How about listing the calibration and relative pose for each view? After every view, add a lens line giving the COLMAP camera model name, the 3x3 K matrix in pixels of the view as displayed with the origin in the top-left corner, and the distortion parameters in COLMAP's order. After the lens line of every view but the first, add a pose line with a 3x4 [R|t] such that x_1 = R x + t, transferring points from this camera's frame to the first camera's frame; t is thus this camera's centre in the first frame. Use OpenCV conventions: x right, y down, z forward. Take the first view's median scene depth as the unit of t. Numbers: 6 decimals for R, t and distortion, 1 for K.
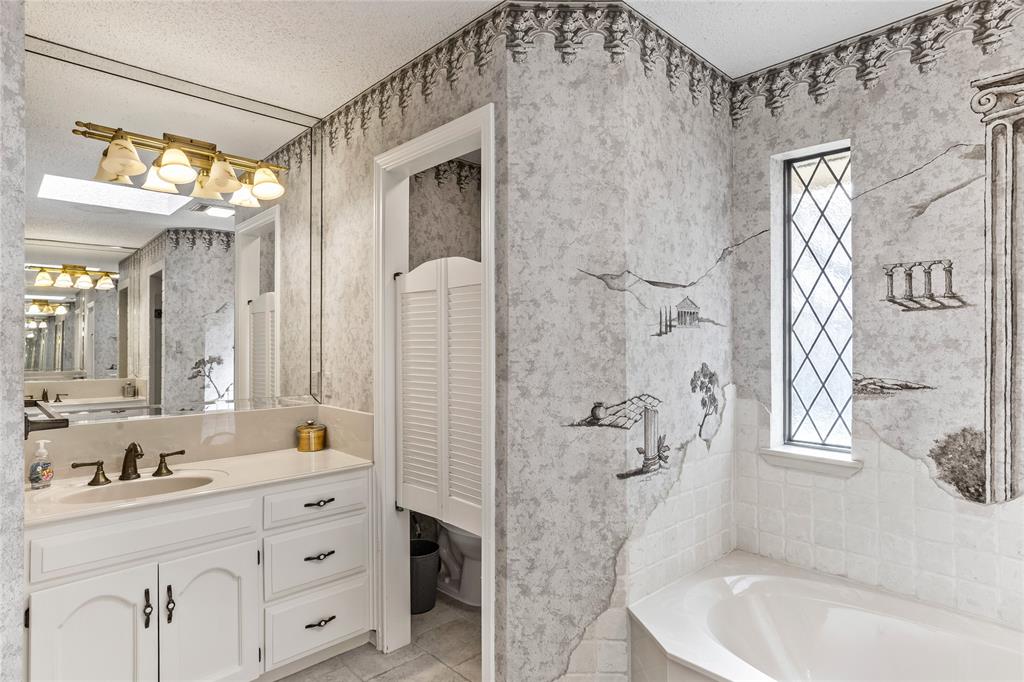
lens RADIAL K [[560.5, 0, 510.9], [0, 560.5, 337.3], [0, 0, 1]] dist [-0.017904, 0.019963]
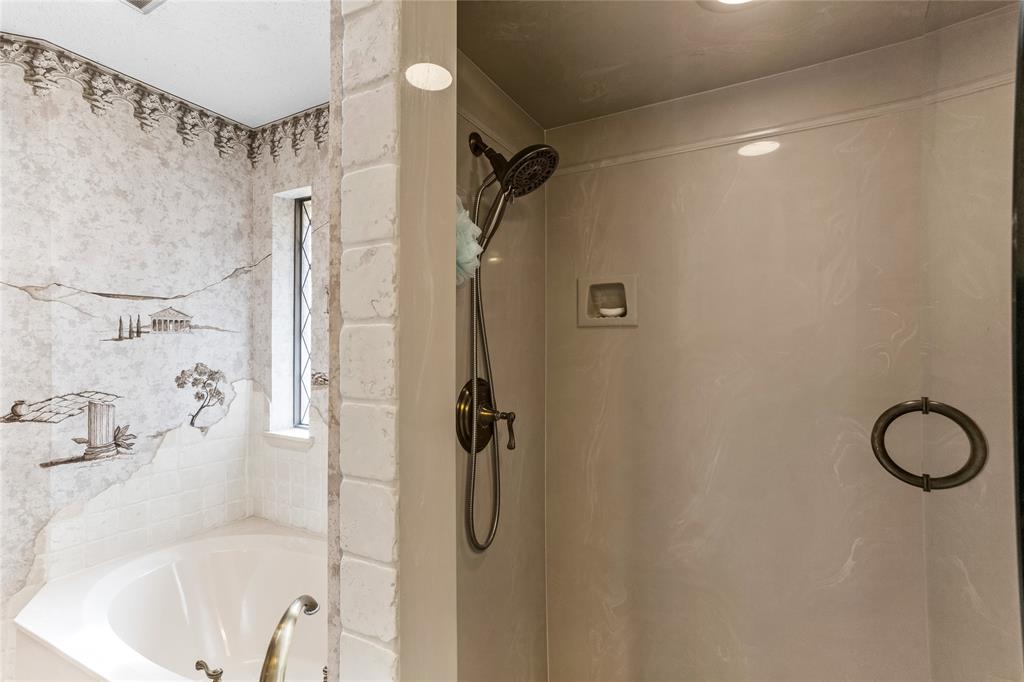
lens RADIAL K [[490.9, 0, 509.8], [0, 490.9, 340.1], [0, 0, 1]] dist [-0.018317, 0.033417]
pose [[0.956234, -0.004217, 0.292572, 0.767142], [0.004823, 0.999987, -0.001348, 0.001724], [-0.292563, 0.002700, 0.956243, -0.223820]]
